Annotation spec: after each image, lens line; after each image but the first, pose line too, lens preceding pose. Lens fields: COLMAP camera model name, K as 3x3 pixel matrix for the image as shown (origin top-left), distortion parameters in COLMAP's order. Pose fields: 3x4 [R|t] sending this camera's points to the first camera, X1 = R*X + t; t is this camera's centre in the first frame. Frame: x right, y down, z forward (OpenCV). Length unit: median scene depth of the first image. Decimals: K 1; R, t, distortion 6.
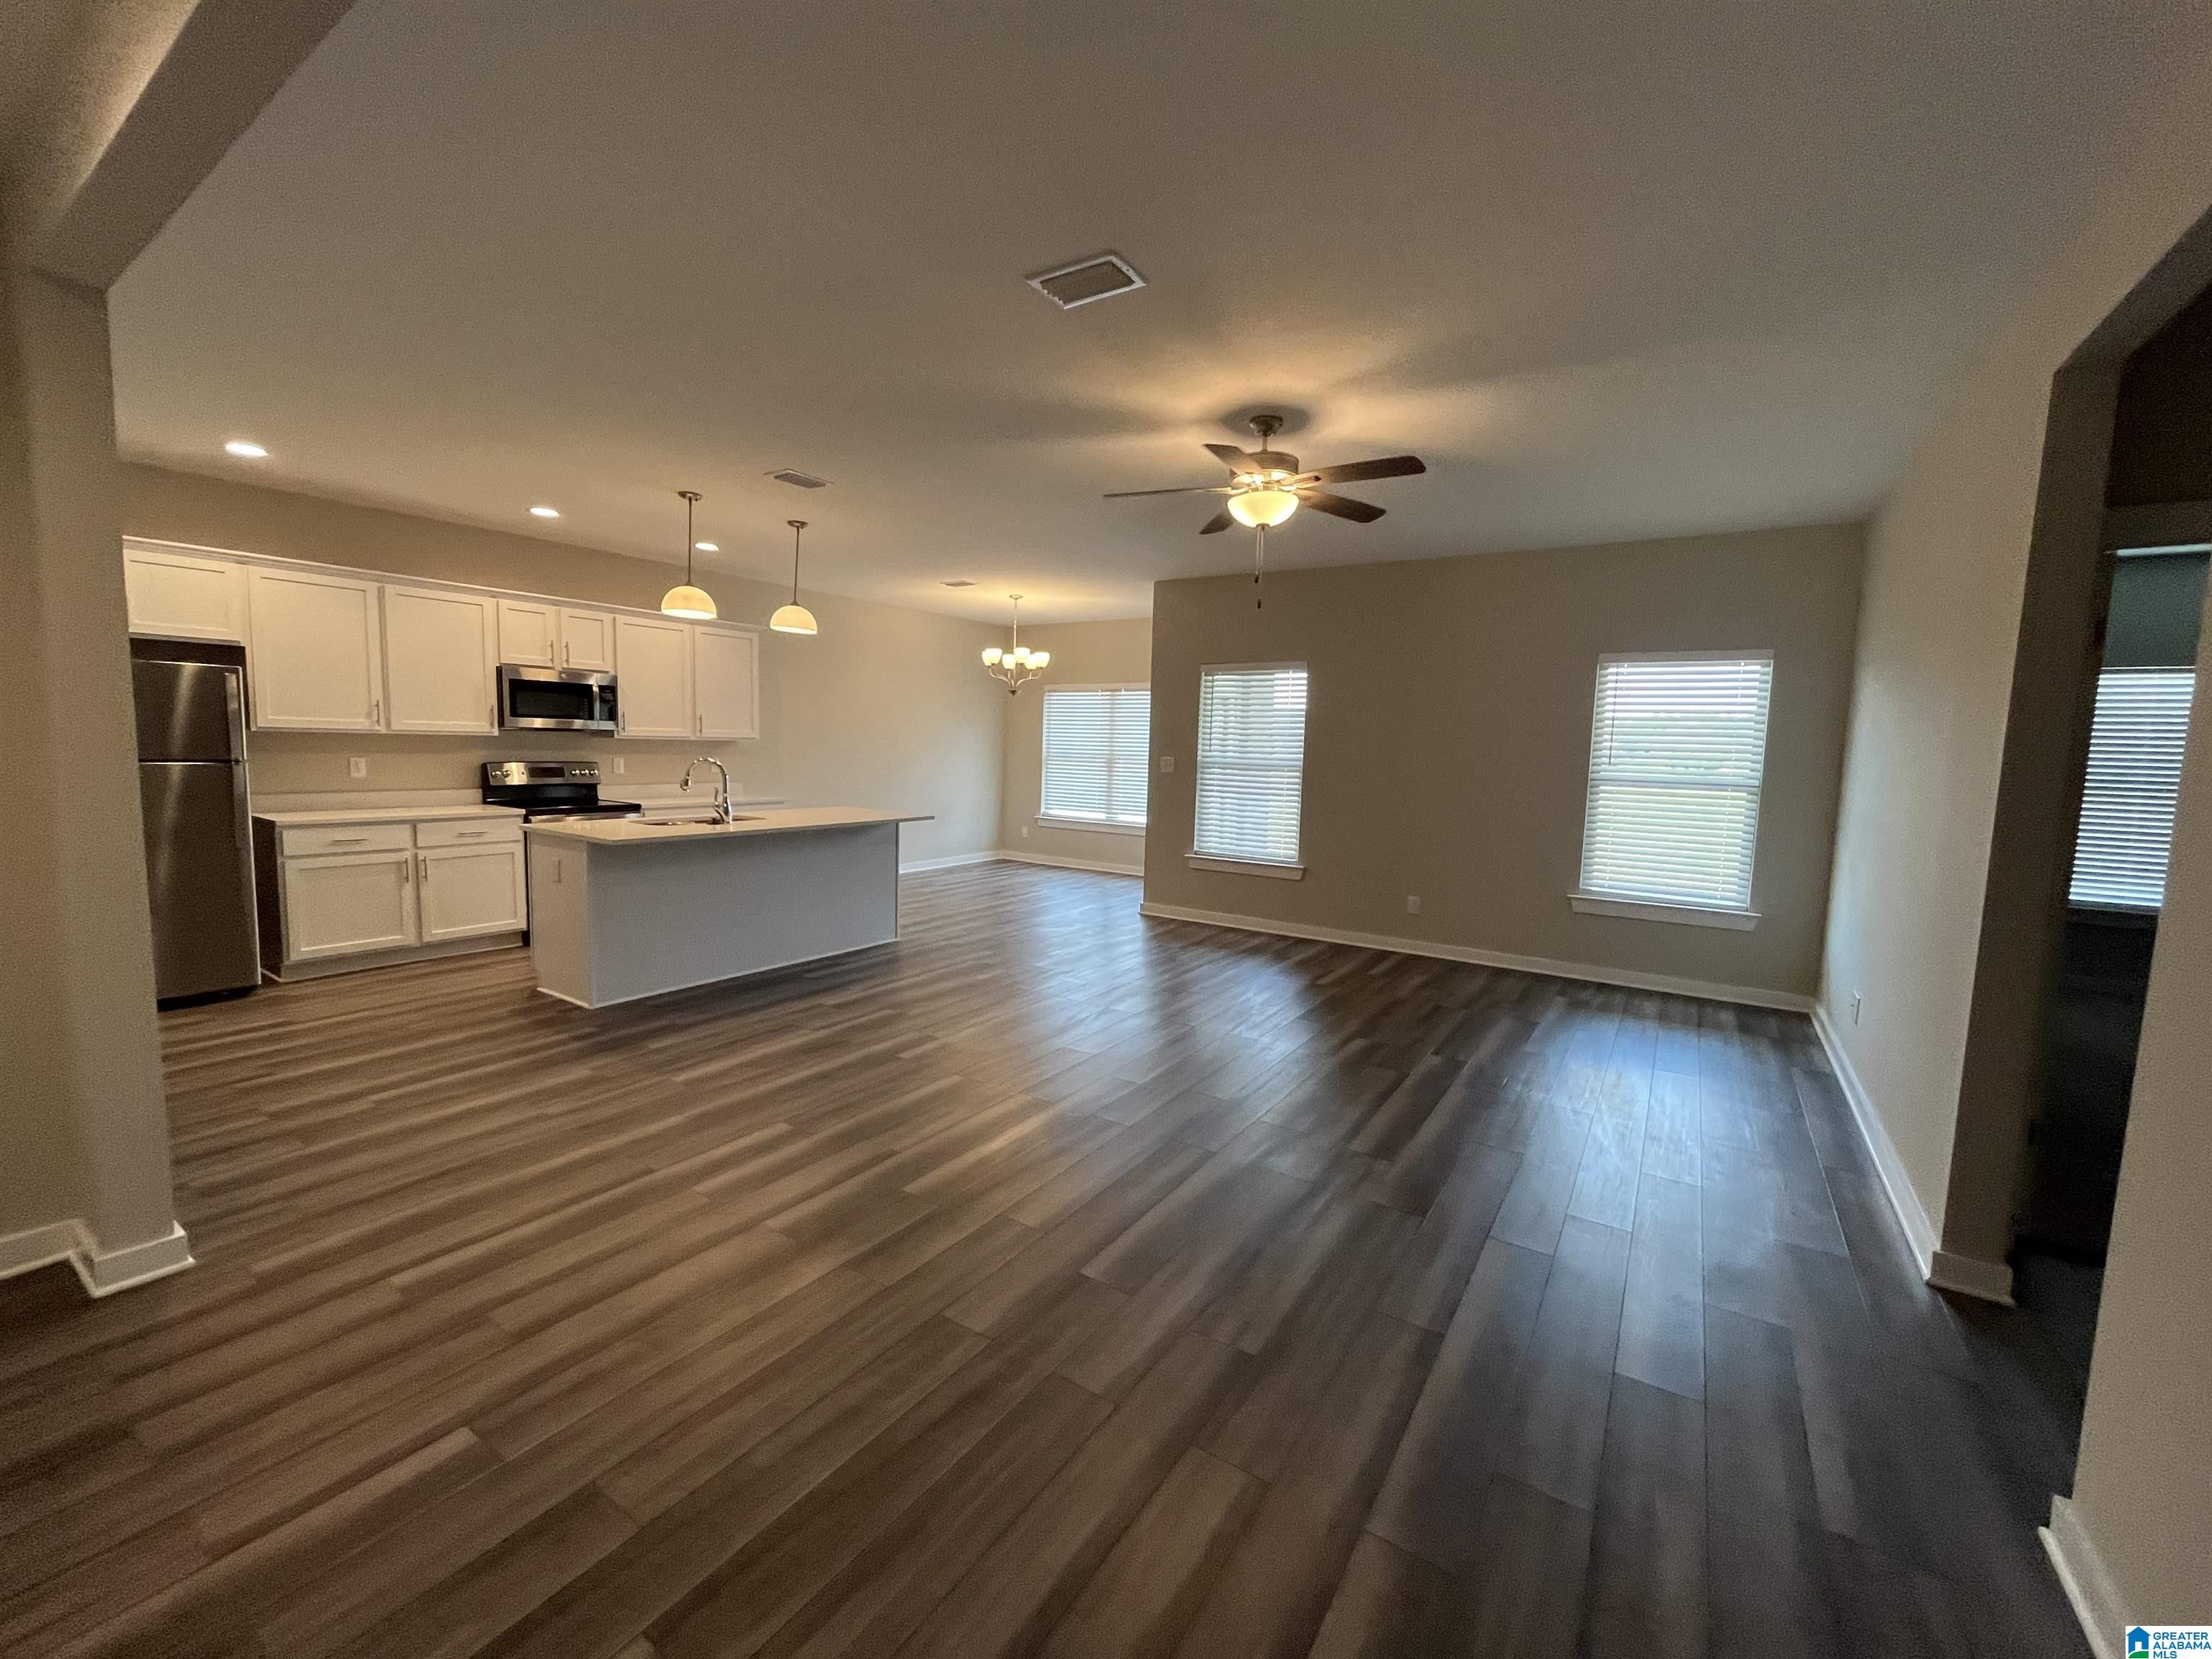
lens RADIAL K [[896.2, 0, 1102.9], [0, 896.2, 831.0], [0, 0, 1]] dist [-0.001819, 0.000373]
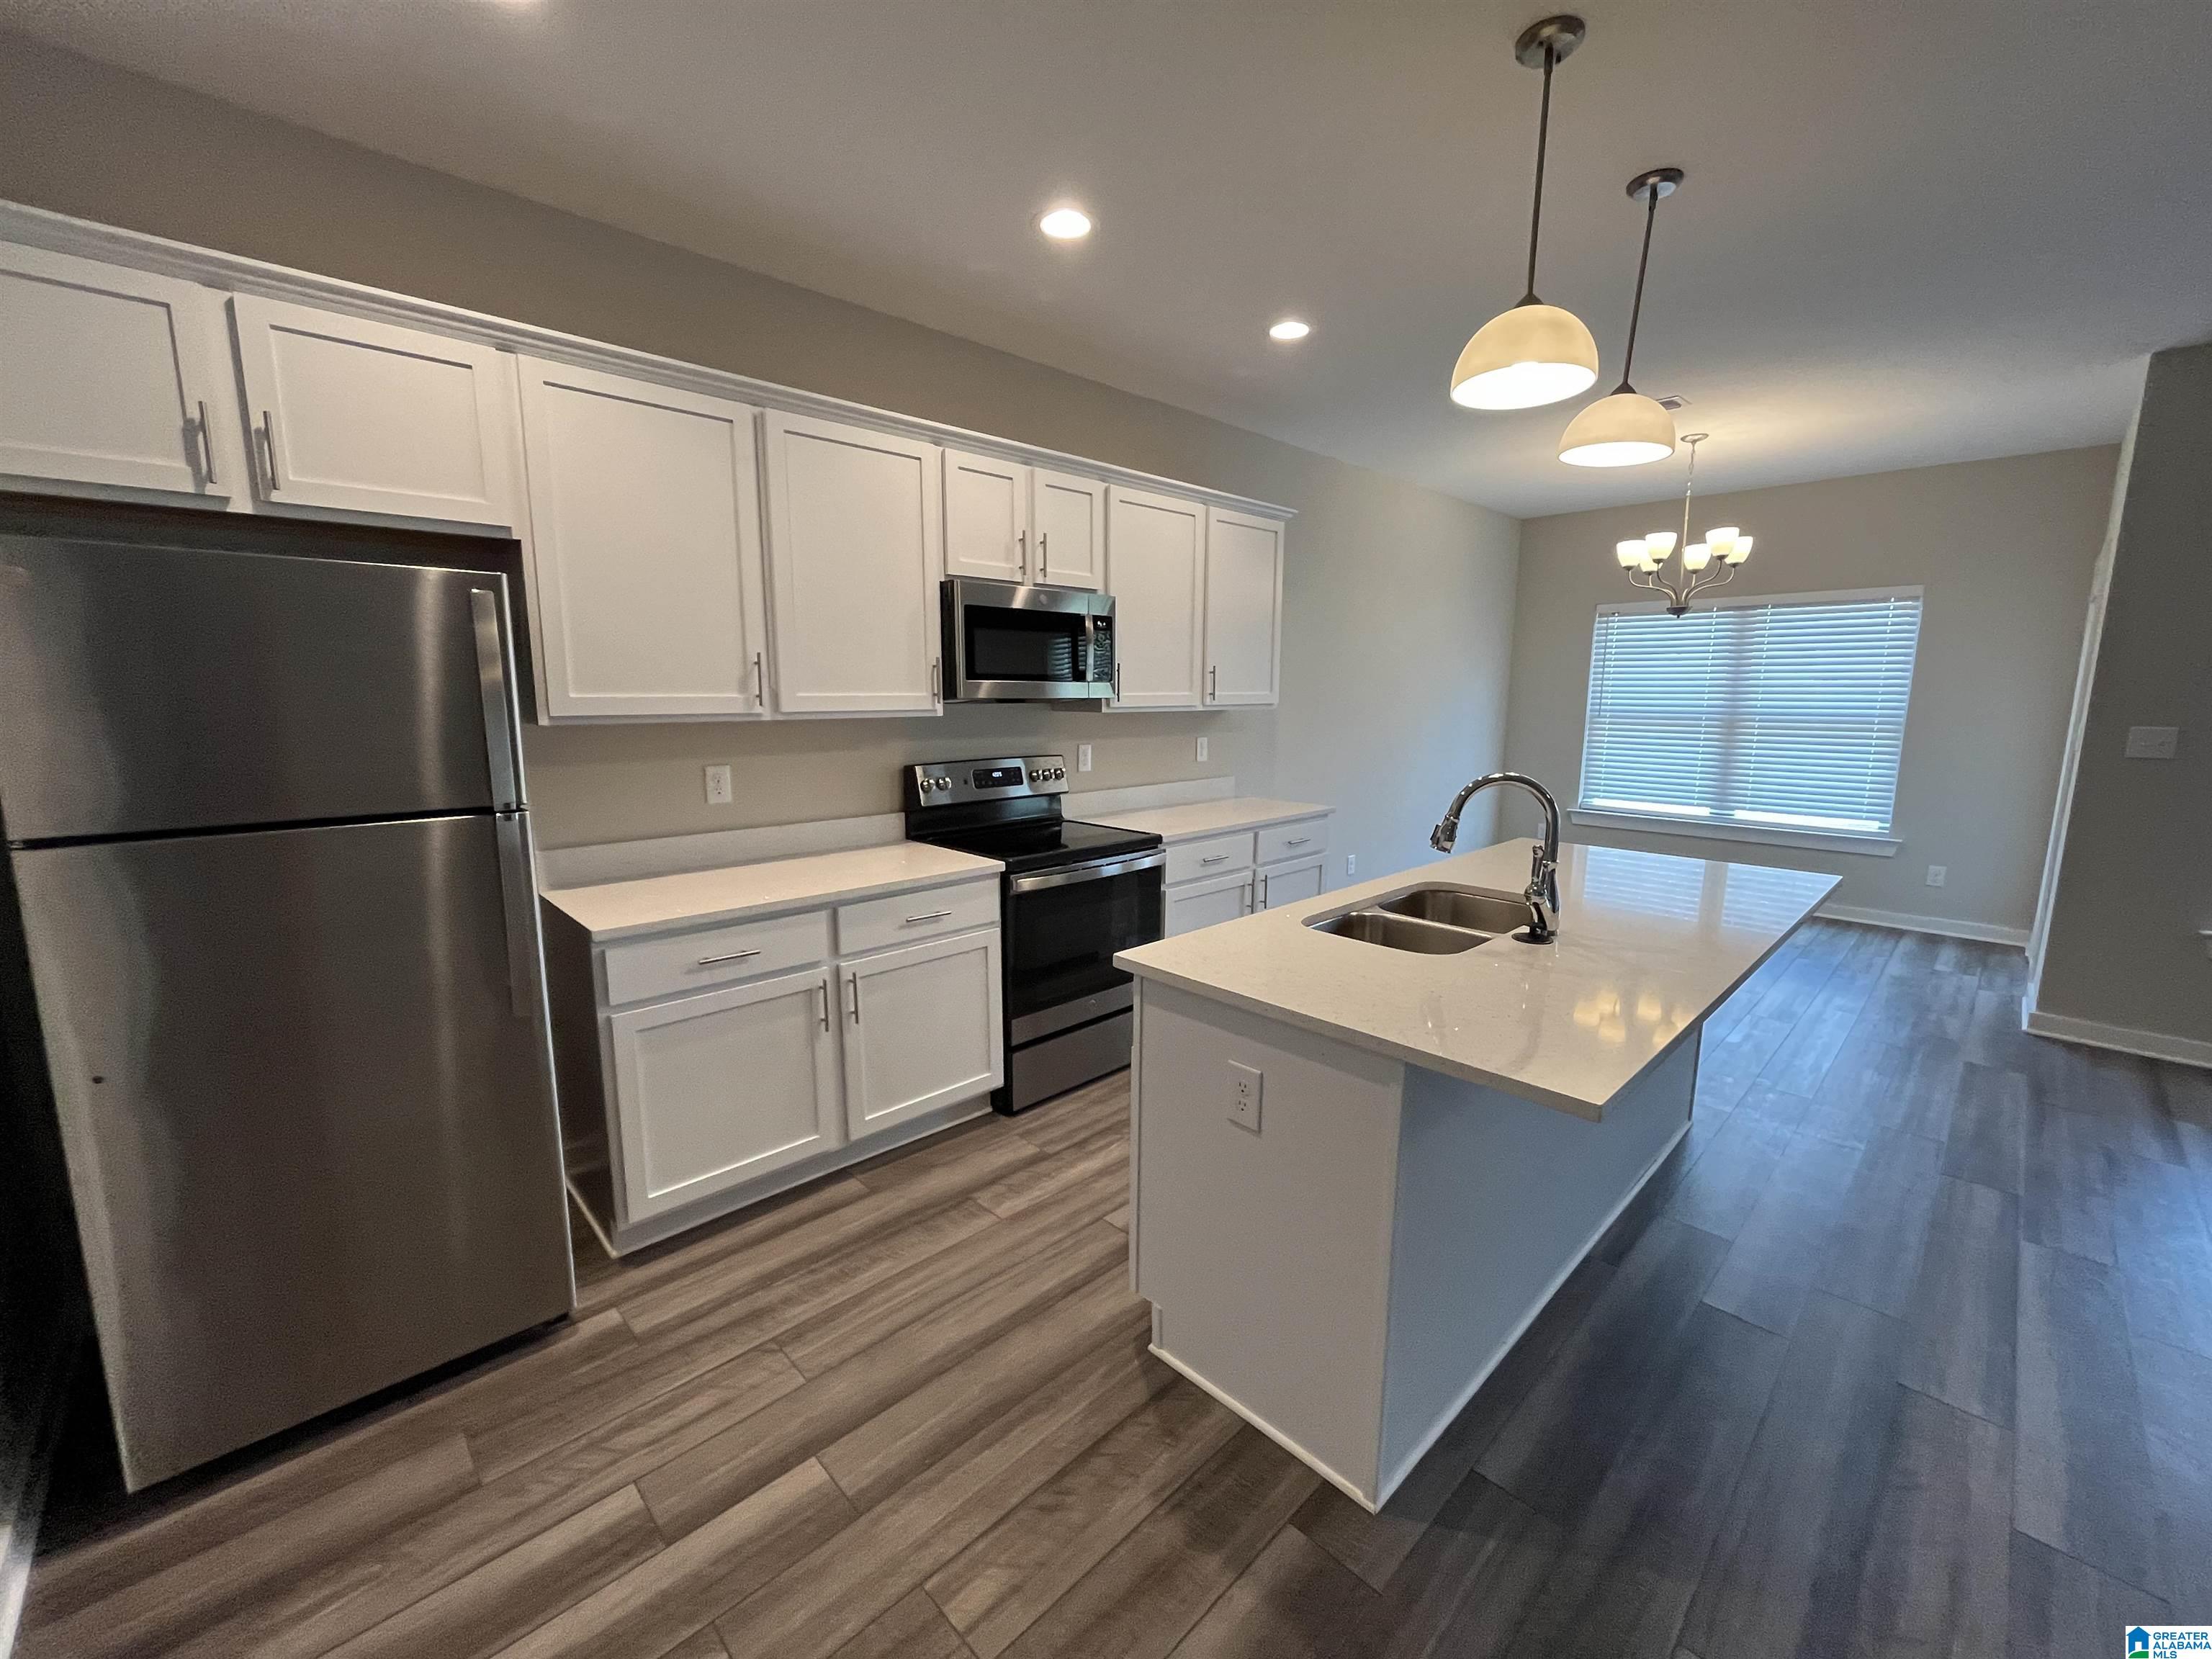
lens RADIAL K [[896.2, 0, 1102.9], [0, 896.2, 831.0], [0, 0, 1]] dist [-0.001819, 0.000373]
pose [[0.975807, 0.010246, -0.218393, -0.496946], [0.002379, 0.998345, 0.057468, -0.073443], [0.218620, -0.056597, 0.974167, 0.535616]]
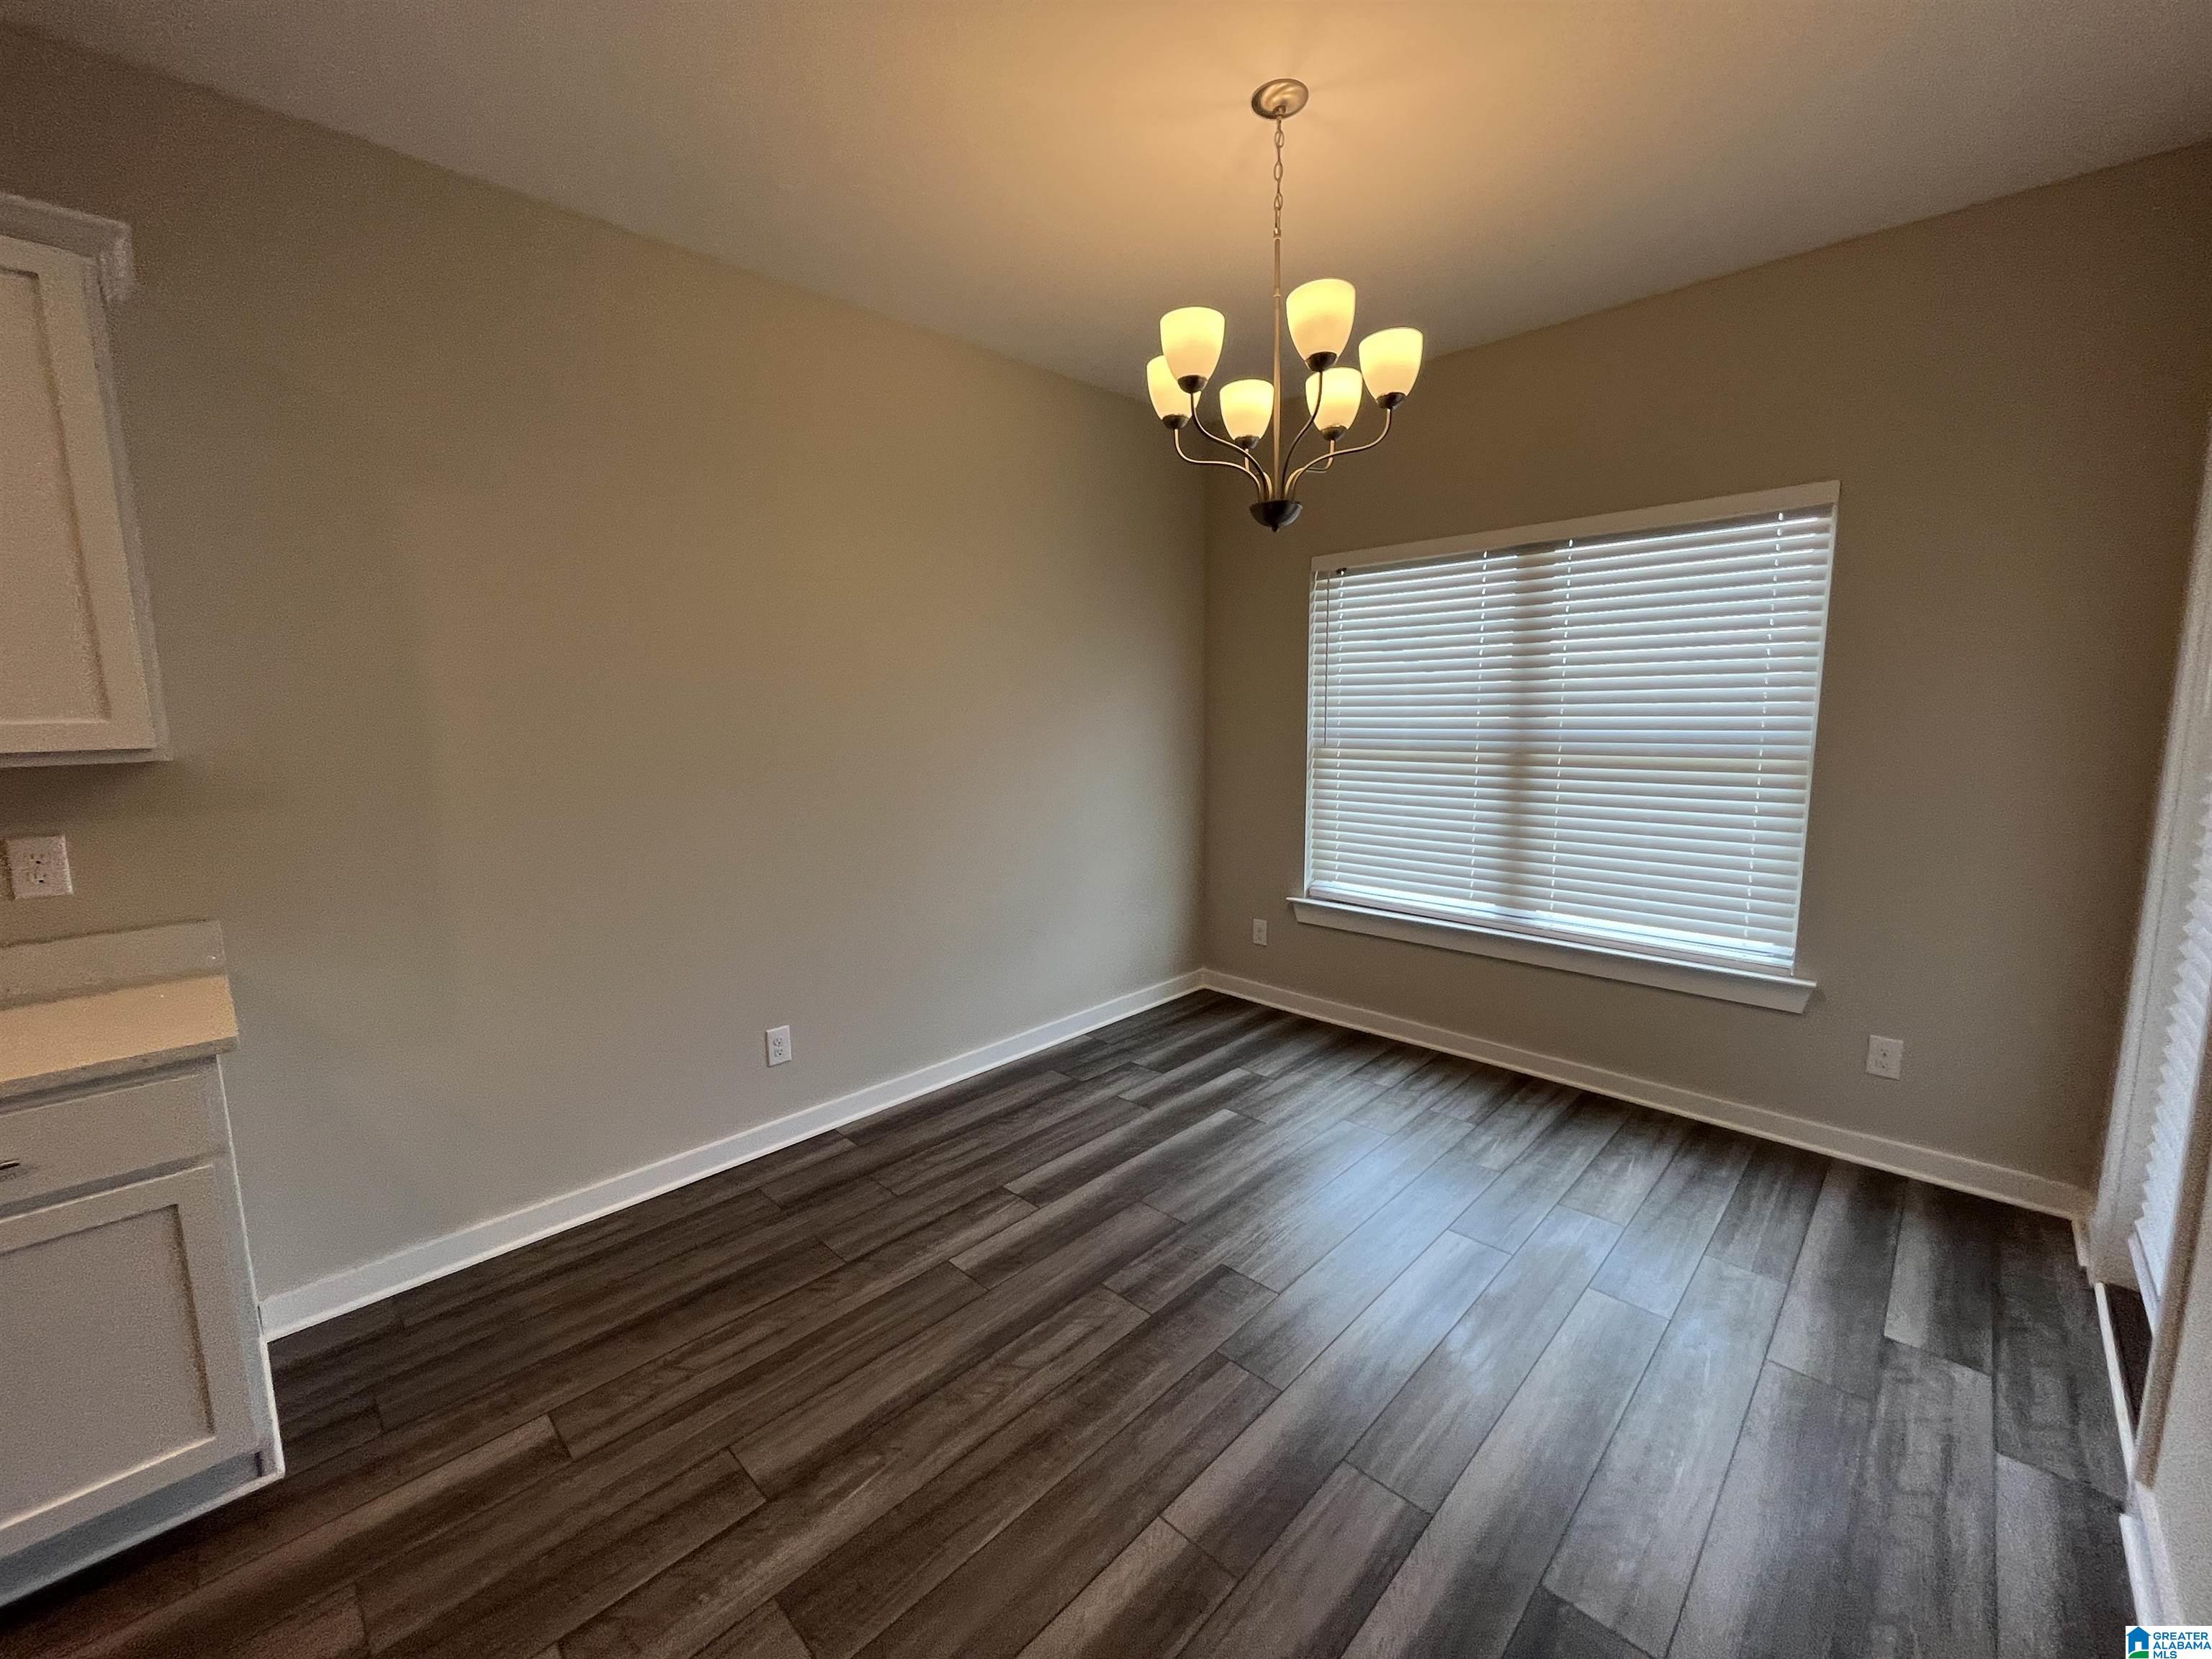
lens RADIAL K [[870.3, 0, 1106.0], [0, 870.3, 829.5], [0, 0, 1]] dist [-0.028409, 0.012366]
pose [[0.980941, -0.017032, -0.193557, -0.150396], [0.025768, 0.998755, 0.042706, -0.122719], [0.192589, -0.046880, 0.980159, 1.141101]]
